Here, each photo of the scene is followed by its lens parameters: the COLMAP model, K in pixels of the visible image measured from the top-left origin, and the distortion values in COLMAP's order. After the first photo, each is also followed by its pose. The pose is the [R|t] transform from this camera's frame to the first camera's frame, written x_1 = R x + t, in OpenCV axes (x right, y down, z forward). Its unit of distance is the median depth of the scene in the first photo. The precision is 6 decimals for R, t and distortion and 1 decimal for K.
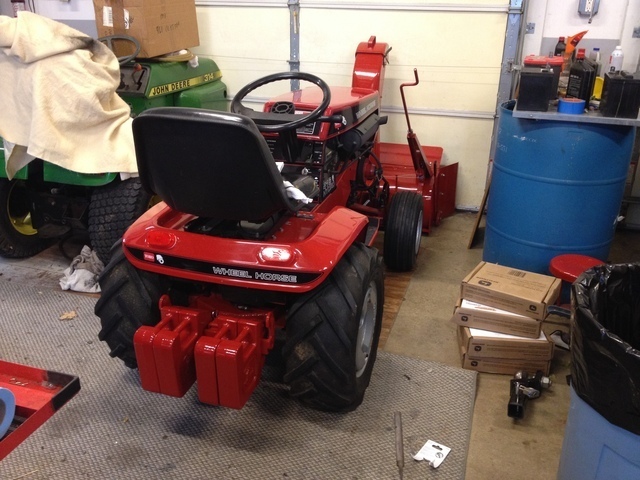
lens RADIAL K [[649.1, 0, 319.5], [0, 649.1, 239.4], [0, 0, 1]] dist [0.020197, 0.000000]
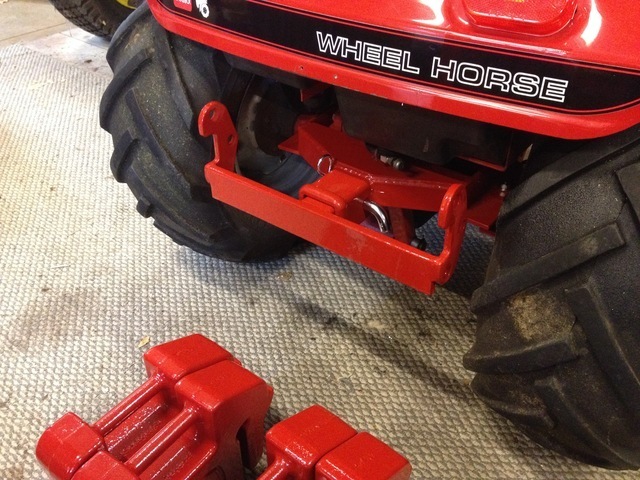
lens RADIAL K [[649.1, 0, 320.0], [0, 649.1, 238.4], [0, 0, 1]] dist [0.020197, 0.000000]
pose [[0.945256, 0.188557, -0.266341, -0.048457], [-0.124194, 0.962617, 0.240716, 0.066206], [0.301773, -0.194460, 0.933337, 0.660402]]
